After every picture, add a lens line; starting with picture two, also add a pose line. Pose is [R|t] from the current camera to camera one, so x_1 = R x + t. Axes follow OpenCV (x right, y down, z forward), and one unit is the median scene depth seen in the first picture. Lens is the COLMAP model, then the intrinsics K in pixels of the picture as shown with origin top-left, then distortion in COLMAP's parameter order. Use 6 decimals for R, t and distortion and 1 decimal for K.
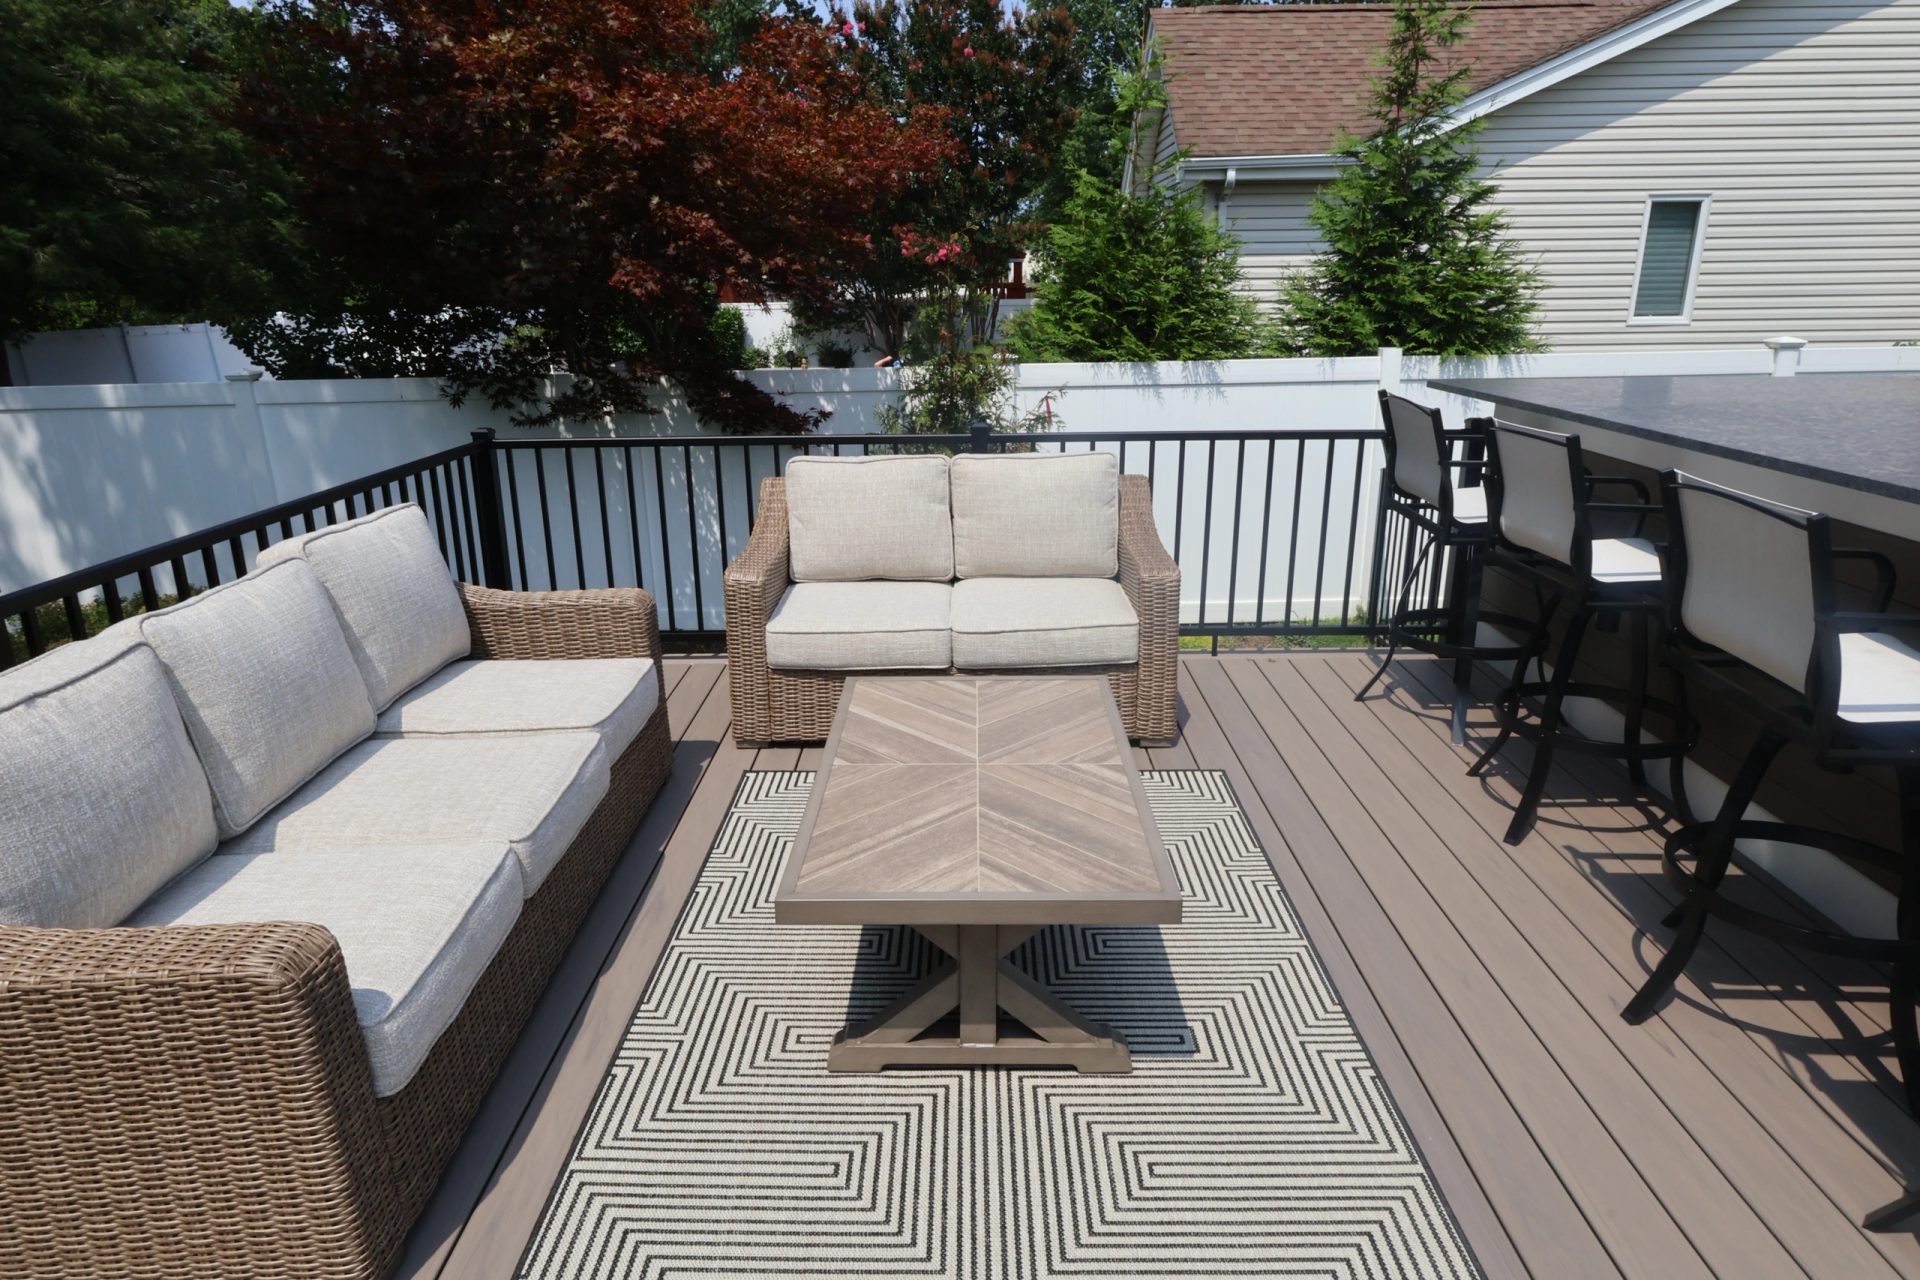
lens RADIAL K [[1163.1, 0, 960.0], [0, 1163.1, 640.0], [0, 0, 1]] dist [-0.001504, 0.000030]
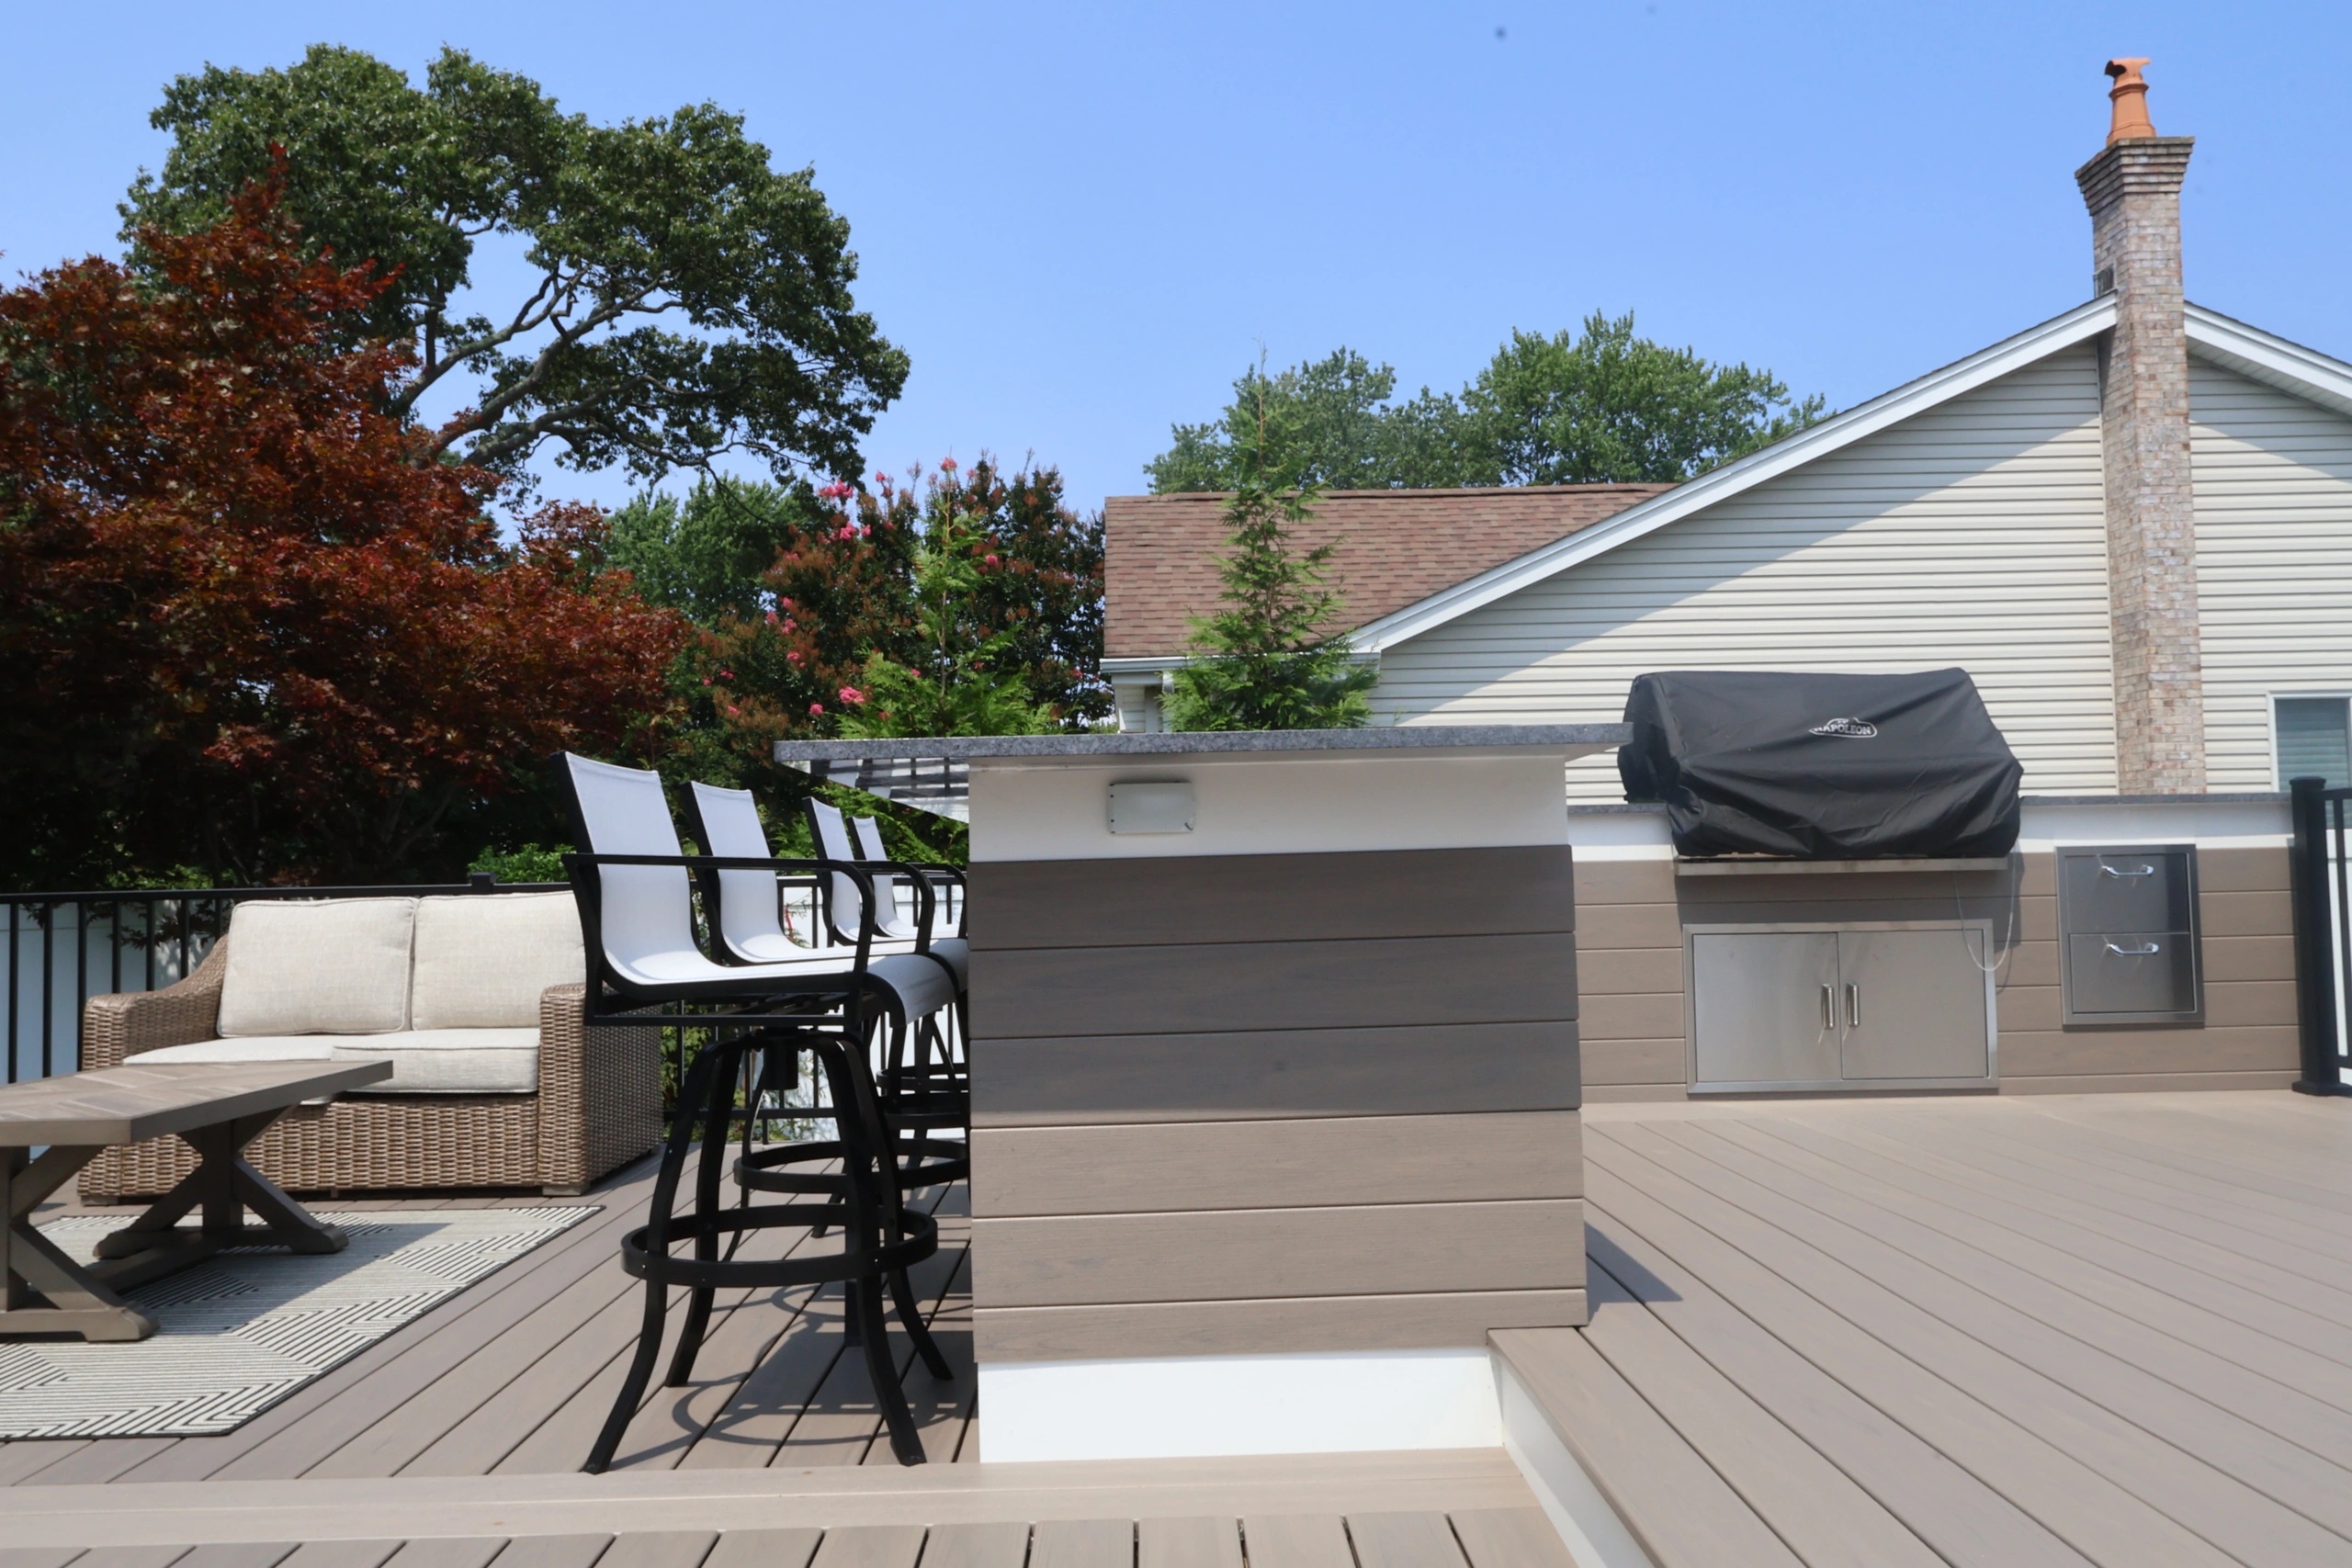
lens RADIAL K [[1815.3, 0, 1176.0], [0, 1815.3, 784.0], [0, 0, 1]] dist [0.005393, -0.008945]
pose [[0.999604, -0.008186, 0.026939, 0.296128], [0.017016, 0.937936, -0.346390, 0.140423], [-0.022432, 0.346711, 0.937704, -0.198304]]
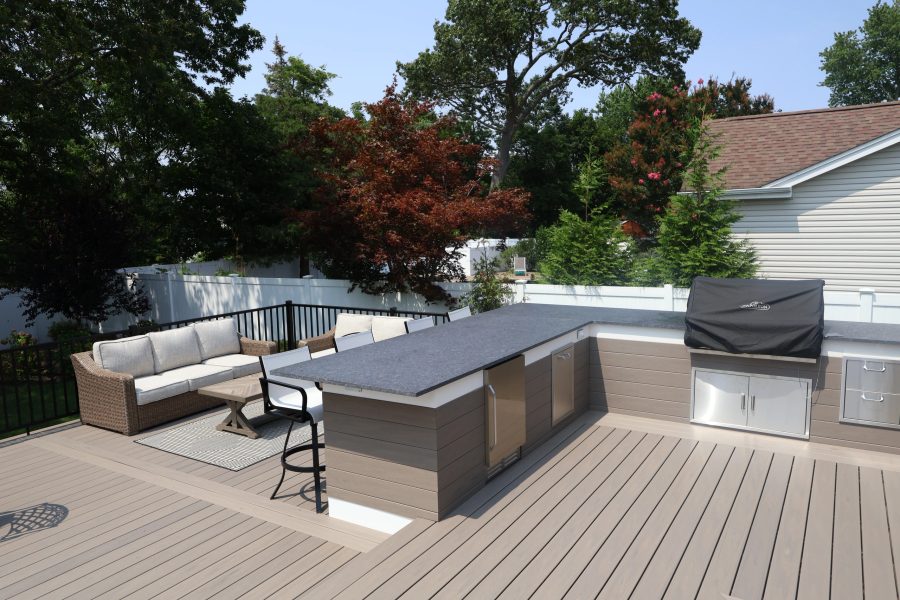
lens RADIAL K [[633.8, 0, 460.6], [0, 633.8, 310.6], [0, 0, 1]] dist [-0.048252, 0.080620]
pose [[0.859797, 0.067142, -0.506203, 0.656447], [-0.141153, 0.983942, -0.109244, -0.000941], [0.490739, 0.165379, 0.855468, -0.286155]]
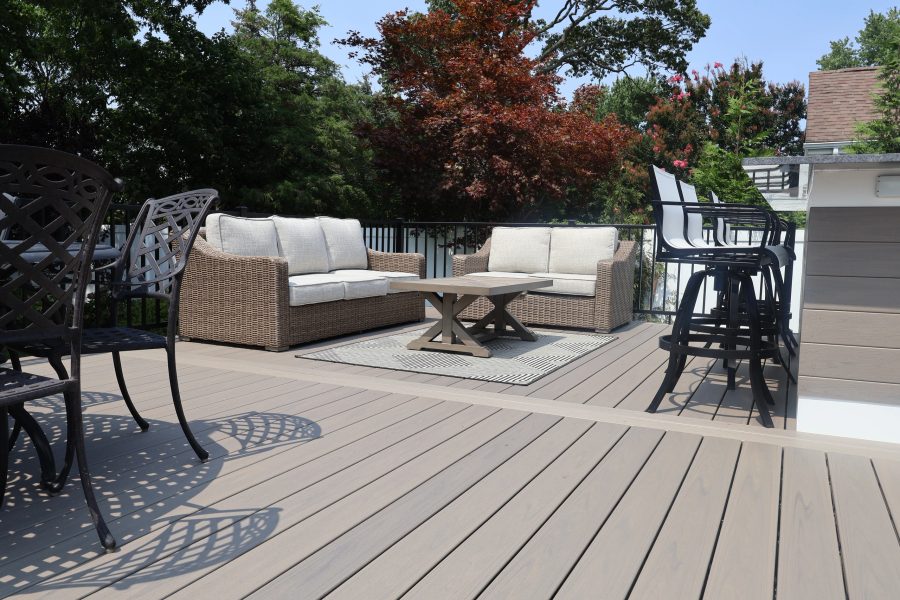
lens RADIAL K [[699.4, 0, 450.0], [0, 699.4, 300.0], [0, 0, 1]] dist [0.006975, -0.002177]
pose [[0.900527, 0.070743, -0.429006, 0.255992], [-0.160439, 0.971111, -0.176642, 0.168302], [0.404116, 0.227900, 0.885862, -0.235051]]
